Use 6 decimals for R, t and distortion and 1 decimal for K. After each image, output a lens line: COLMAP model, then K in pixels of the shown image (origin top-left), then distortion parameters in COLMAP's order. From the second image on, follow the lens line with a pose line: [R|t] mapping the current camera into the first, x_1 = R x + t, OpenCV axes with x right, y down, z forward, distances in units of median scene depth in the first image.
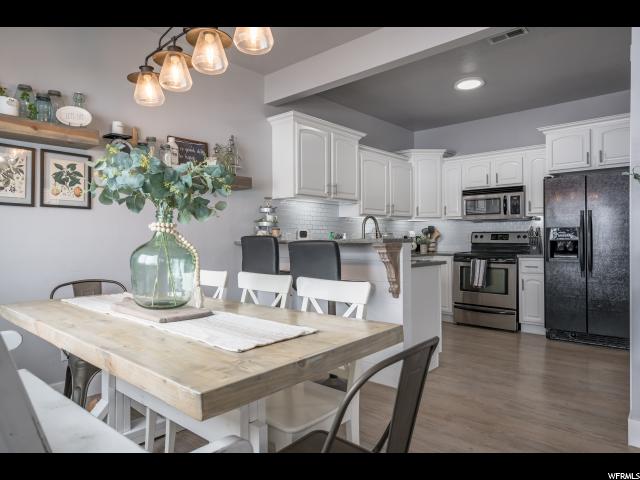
lens RADIAL K [[410.0, 0, 320.0], [0, 410.0, 240.0], [0, 0, 1]] dist [0.002784, -0.000892]
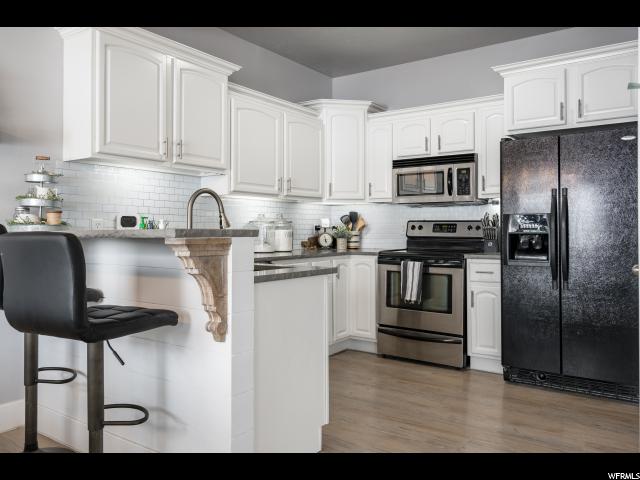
lens RADIAL K [[491.7, 0, 321.1], [0, 491.7, 225.0], [0, 0, 1]] dist [0.001171, 0.002324]
pose [[0.993087, 0.006497, 0.117203, 0.147276], [-0.005007, 0.999903, -0.013006, -0.000679], [-0.117276, 0.012329, 0.993023, 0.218042]]
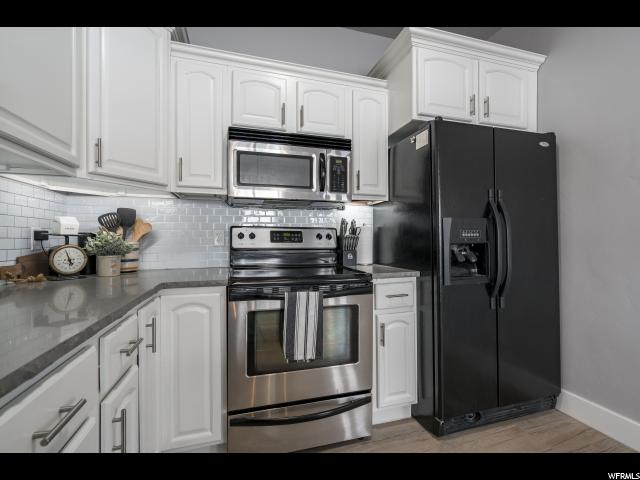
lens RADIAL K [[293.8, 0, 320.0], [0, 293.8, 240.0], [0, 0, 1]] dist [-0.002555, -0.000081]
pose [[0.515029, 0.005009, 0.857158, 0.151999], [0.002762, 0.999968, -0.007503, -0.000342], [-0.857168, 0.006232, 0.514999, 0.856268]]
